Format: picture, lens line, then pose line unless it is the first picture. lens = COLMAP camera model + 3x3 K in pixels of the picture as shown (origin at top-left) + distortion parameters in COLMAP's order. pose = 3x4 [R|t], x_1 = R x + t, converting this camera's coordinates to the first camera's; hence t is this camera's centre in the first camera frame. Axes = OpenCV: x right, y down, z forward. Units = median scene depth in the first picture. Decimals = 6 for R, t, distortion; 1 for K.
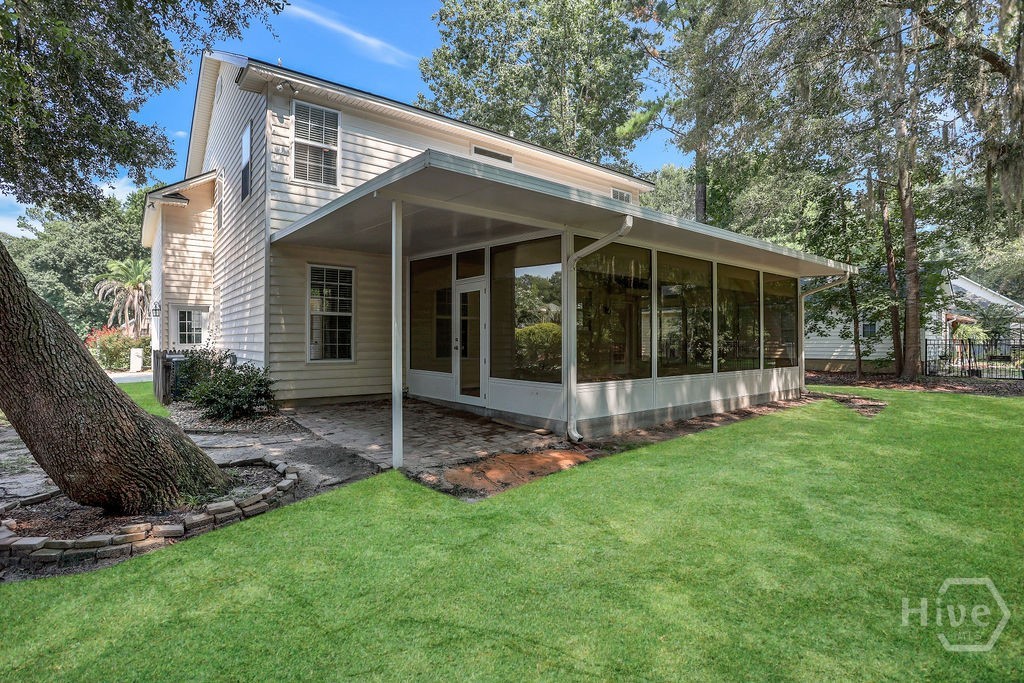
lens RADIAL K [[501.2, 0, 514.1], [0, 501.2, 344.7], [0, 0, 1]] dist [-0.055258, 0.003108]
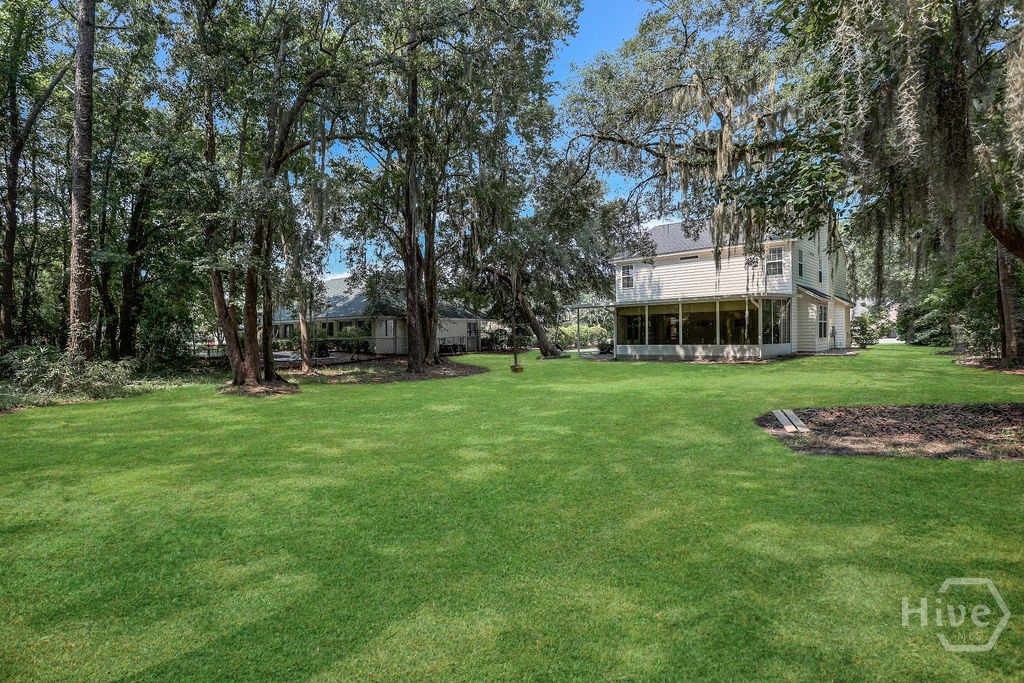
lens RADIAL K [[501.2, 0, 508.9], [0, 501.2, 336.1], [0, 0, 1]] dist [-0.055258, 0.003108]
pose [[0.999992, -0.002401, -0.003085, -0.120212], [0.002436, 0.999931, 0.011466, 0.006128], [0.003058, -0.011474, 0.999929, -0.442430]]
